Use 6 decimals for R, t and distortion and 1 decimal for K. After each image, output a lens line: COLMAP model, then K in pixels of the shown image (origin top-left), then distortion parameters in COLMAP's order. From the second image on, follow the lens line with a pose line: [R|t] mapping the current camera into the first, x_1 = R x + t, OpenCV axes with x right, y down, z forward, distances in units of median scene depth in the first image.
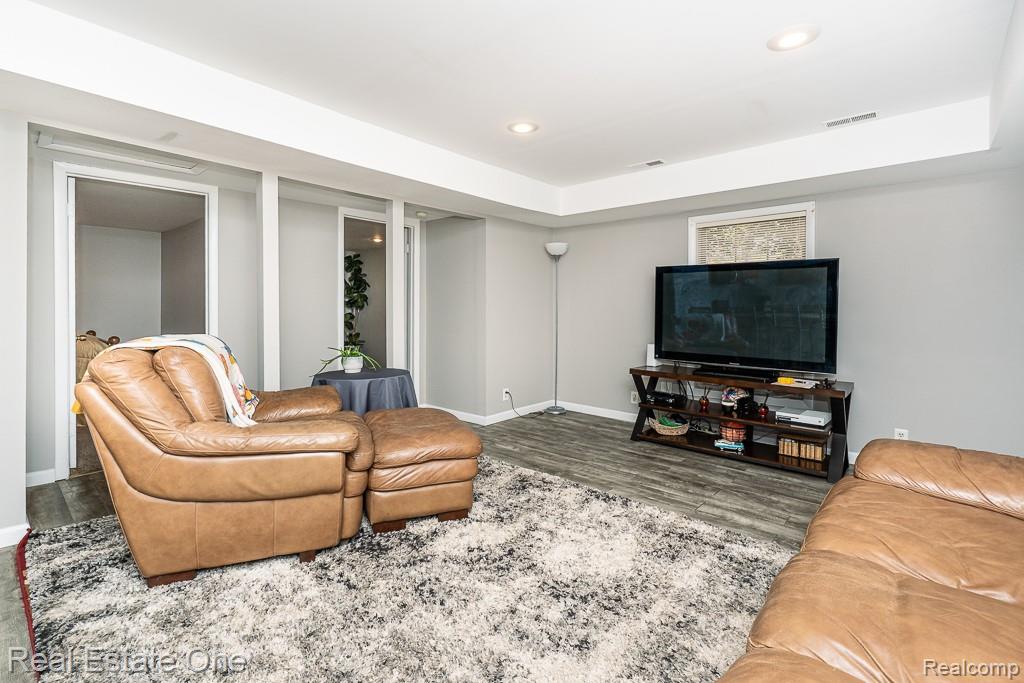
lens RADIAL K [[472.5, 0, 508.5], [0, 472.5, 309.1], [0, 0, 1]] dist [-0.001532, 0.000050]
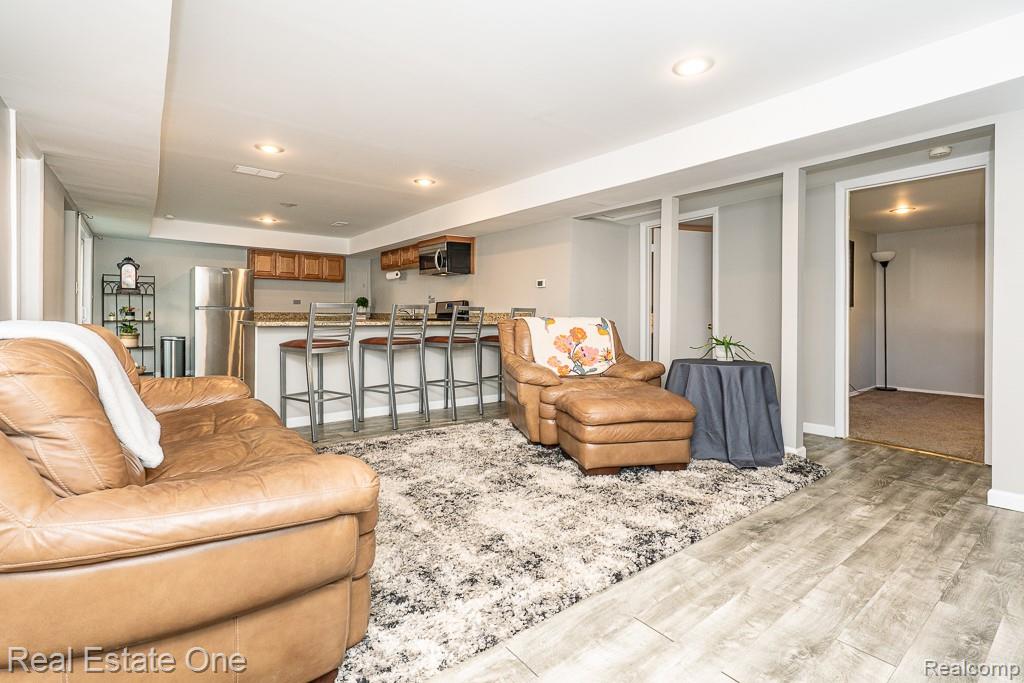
lens RADIAL K [[472.5, 0, 510.7], [0, 472.5, 322.1], [0, 0, 1]] dist [-0.001532, 0.000050]
pose [[-0.176719, 0.002156, -0.984259, 0.901636], [-0.002269, 0.999994, 0.002598, 0.057847], [0.984259, 0.002692, -0.176713, 0.867476]]
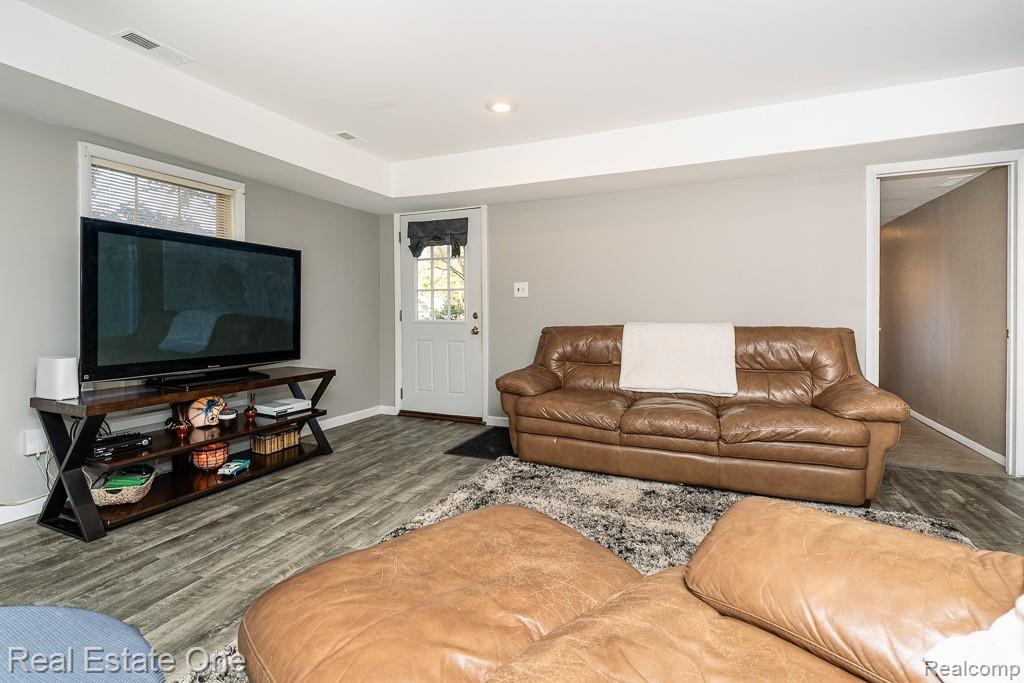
lens RADIAL K [[472.5, 0, 513.3], [0, 472.5, 311.5], [0, 0, 1]] dist [-0.001532, 0.000050]
pose [[-0.324500, -0.008706, 0.945845, -0.533900], [-0.002958, 0.999962, 0.008189, 0.022695], [-0.945881, -0.000141, -0.324514, 1.006574]]
